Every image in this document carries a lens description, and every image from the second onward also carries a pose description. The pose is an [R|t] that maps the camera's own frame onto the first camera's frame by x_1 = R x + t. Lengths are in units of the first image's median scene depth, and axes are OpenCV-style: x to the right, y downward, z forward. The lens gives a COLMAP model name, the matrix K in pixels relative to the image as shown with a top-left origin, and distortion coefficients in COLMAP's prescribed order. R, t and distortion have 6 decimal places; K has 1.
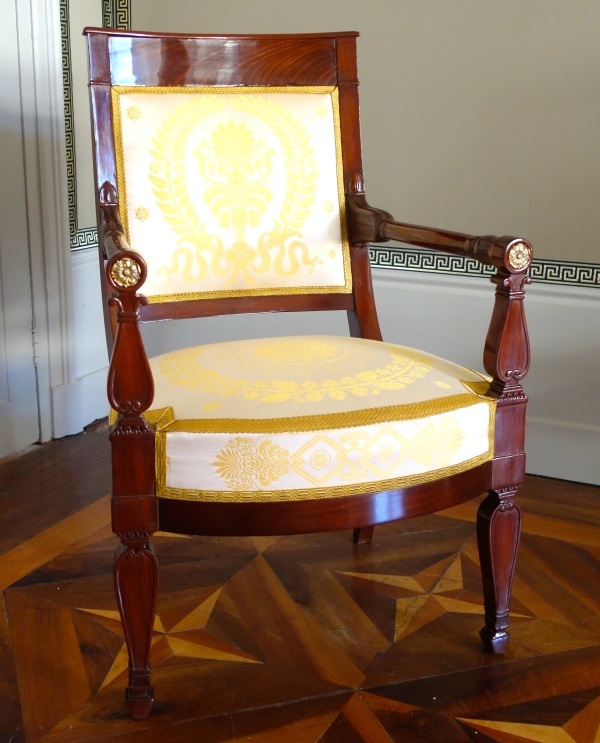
lens RADIAL K [[1086.3, 0, 301.5], [0, 1086.3, 370.1], [0, 0, 1]] dist [-0.044811, 0.000000]
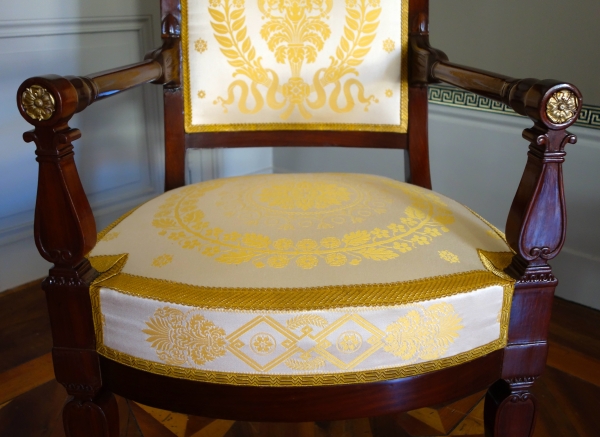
lens RADIAL K [[611.2, 0, 307.2], [0, 611.2, 218.5], [0, 0, 1]] dist [-0.025554, 0.000000]
pose [[0.958414, 0.101111, -0.266868, 0.125994], [-0.073852, 0.991151, 0.110296, -0.050553], [0.275659, -0.086001, 0.957401, 0.443338]]
